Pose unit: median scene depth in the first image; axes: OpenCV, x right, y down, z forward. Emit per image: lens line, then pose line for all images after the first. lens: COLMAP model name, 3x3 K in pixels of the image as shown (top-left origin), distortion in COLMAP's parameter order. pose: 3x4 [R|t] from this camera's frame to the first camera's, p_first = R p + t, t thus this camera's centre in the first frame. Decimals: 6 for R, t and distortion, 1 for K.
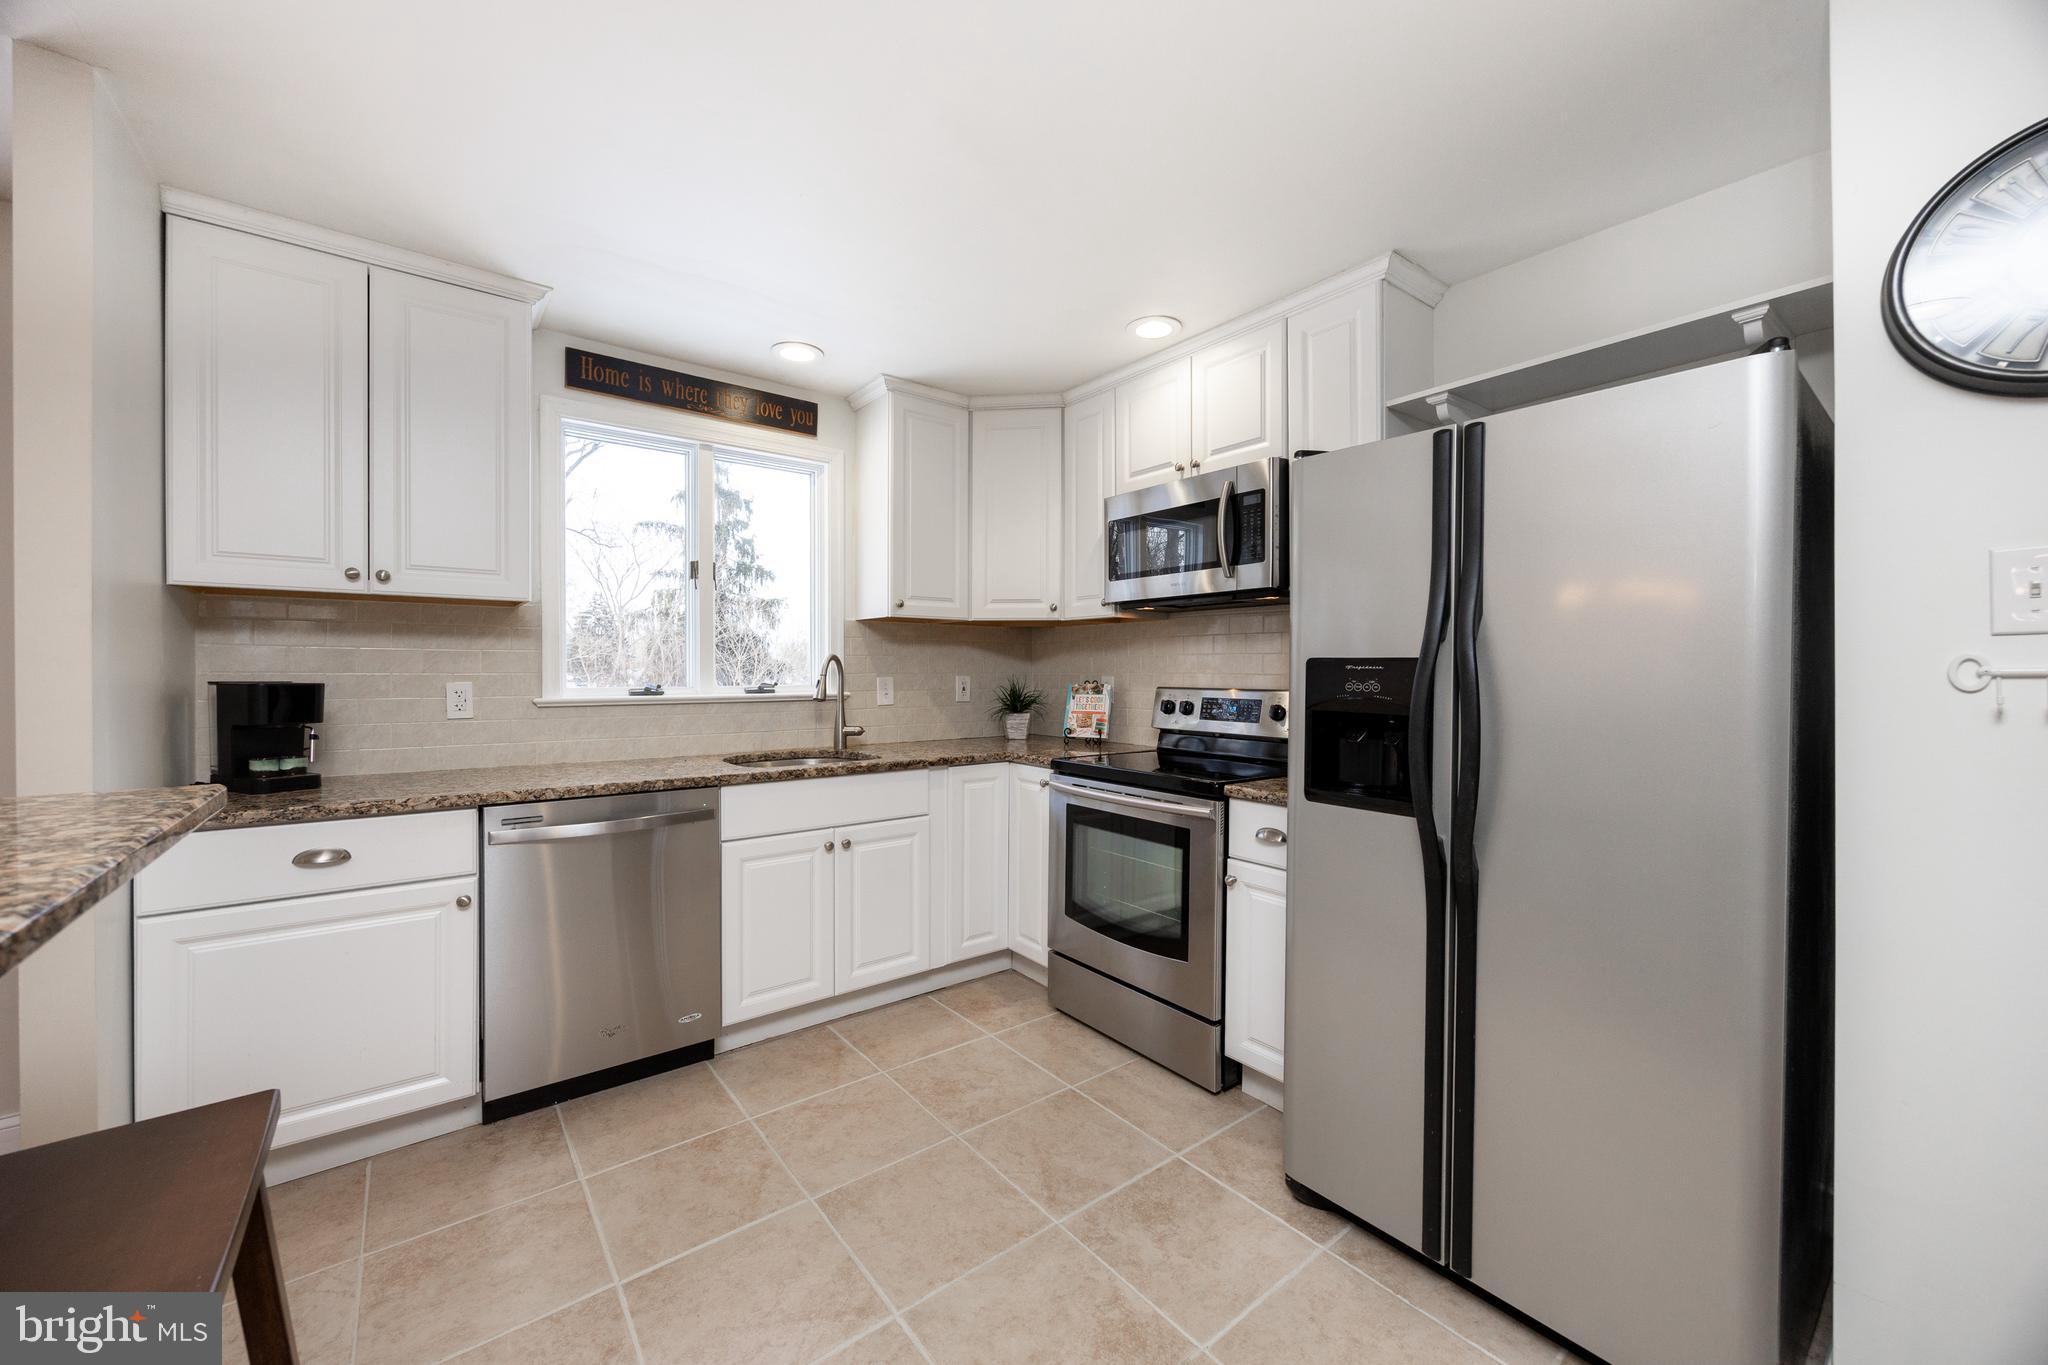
lens RADIAL K [[771.2, 0, 1019.6], [0, 771.2, 676.3], [0, 0, 1]] dist [-0.001924, 0.000263]
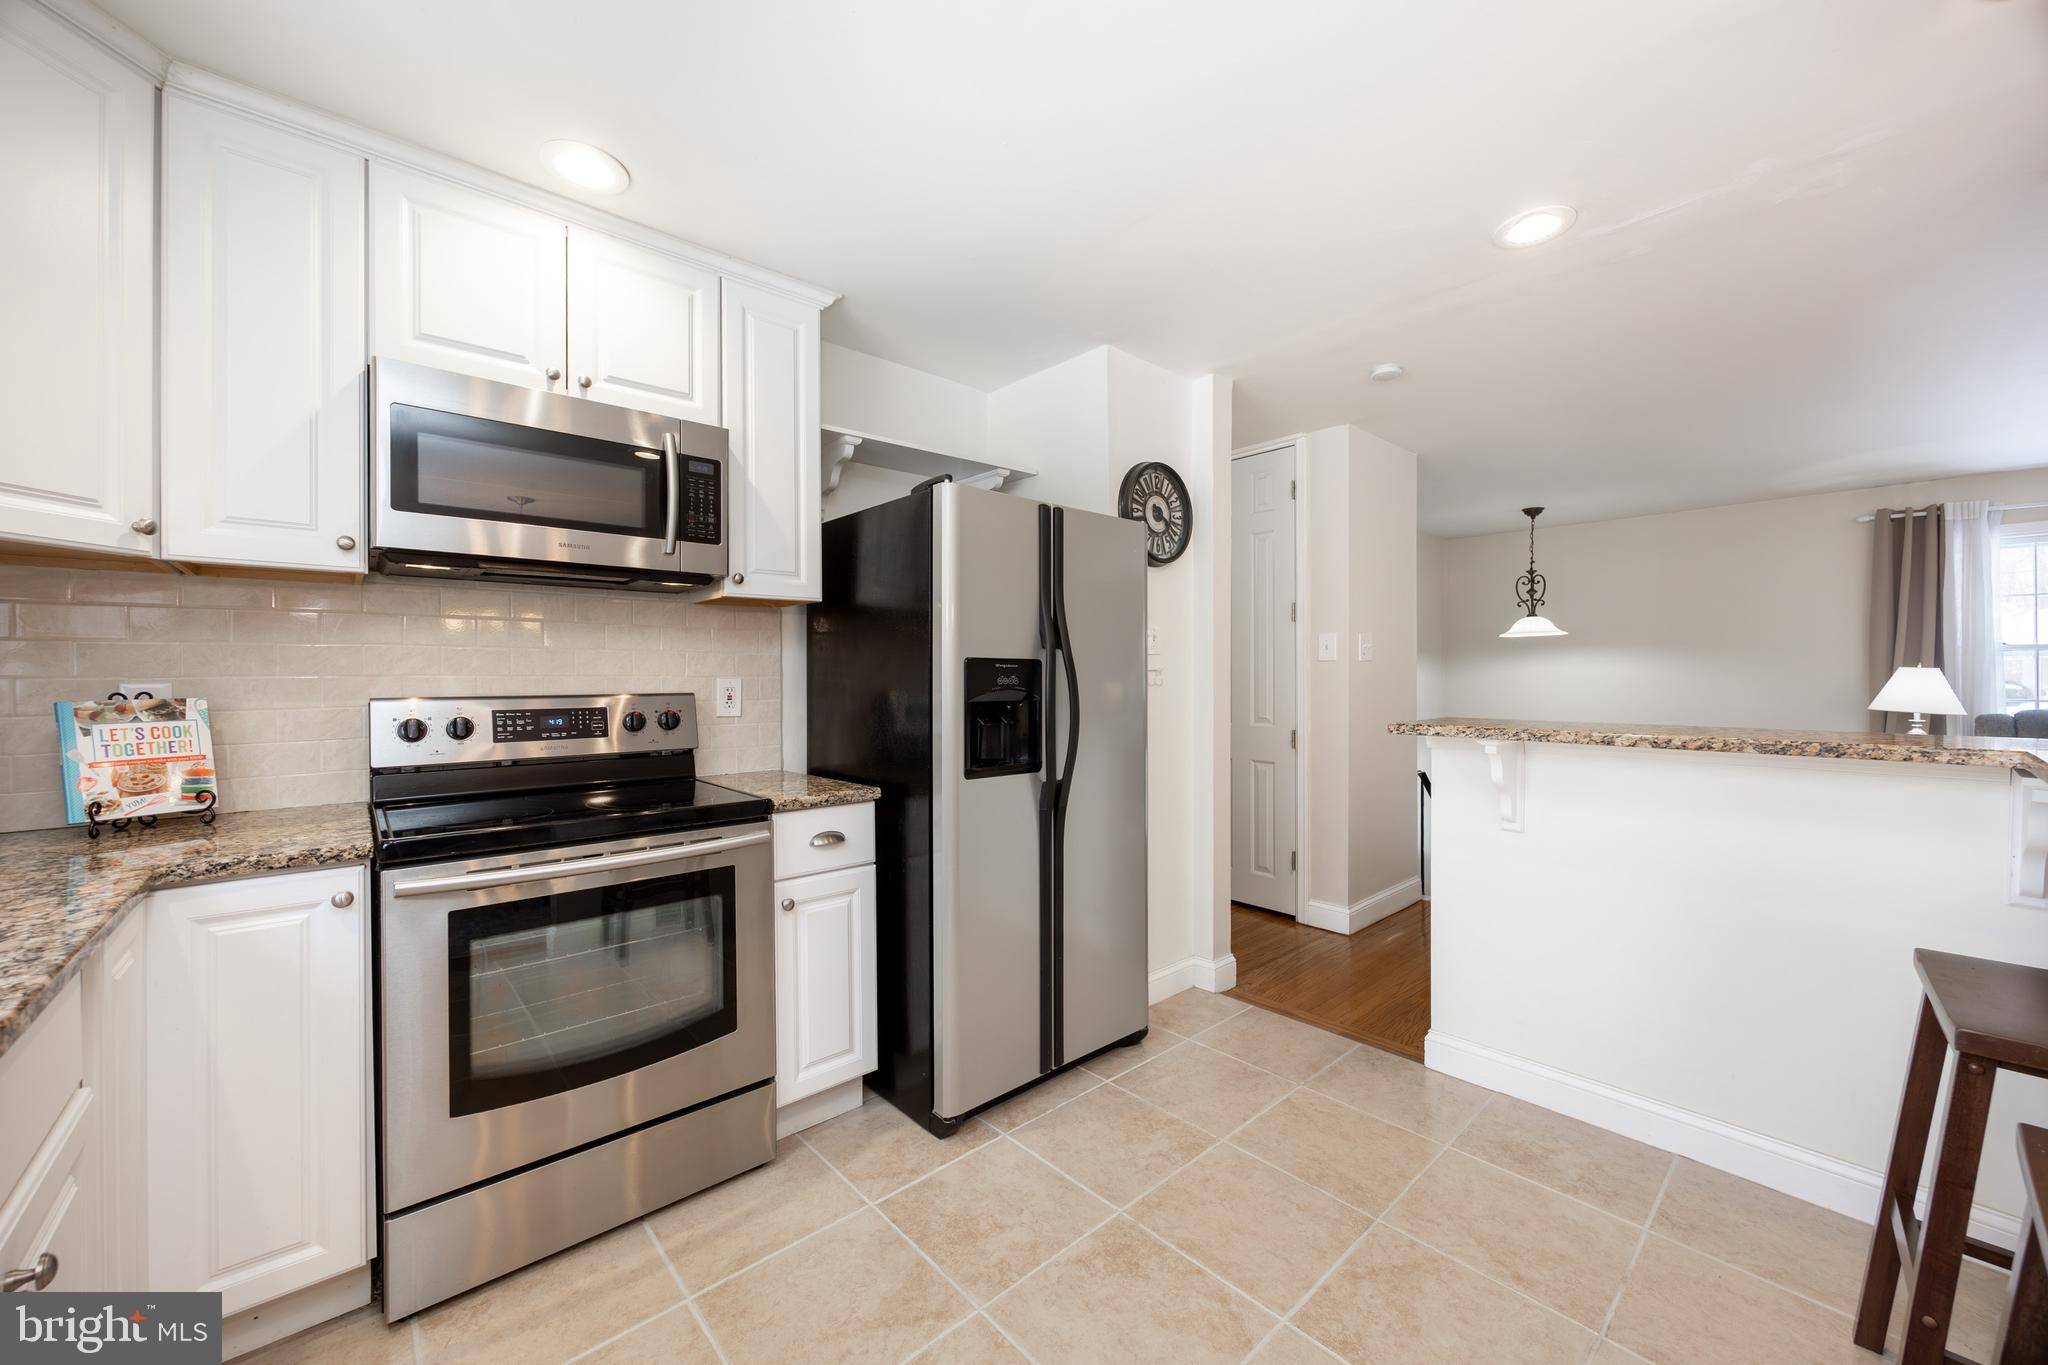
lens RADIAL K [[771.2, 0, 1031.0], [0, 771.2, 677.8], [0, 0, 1]] dist [-0.001924, 0.000263]
pose [[-0.067717, -0.004579, 0.997694, -0.858004], [0.012380, 0.999909, 0.005430, 0.002127], [-0.997628, 0.012719, -0.067654, 1.053782]]
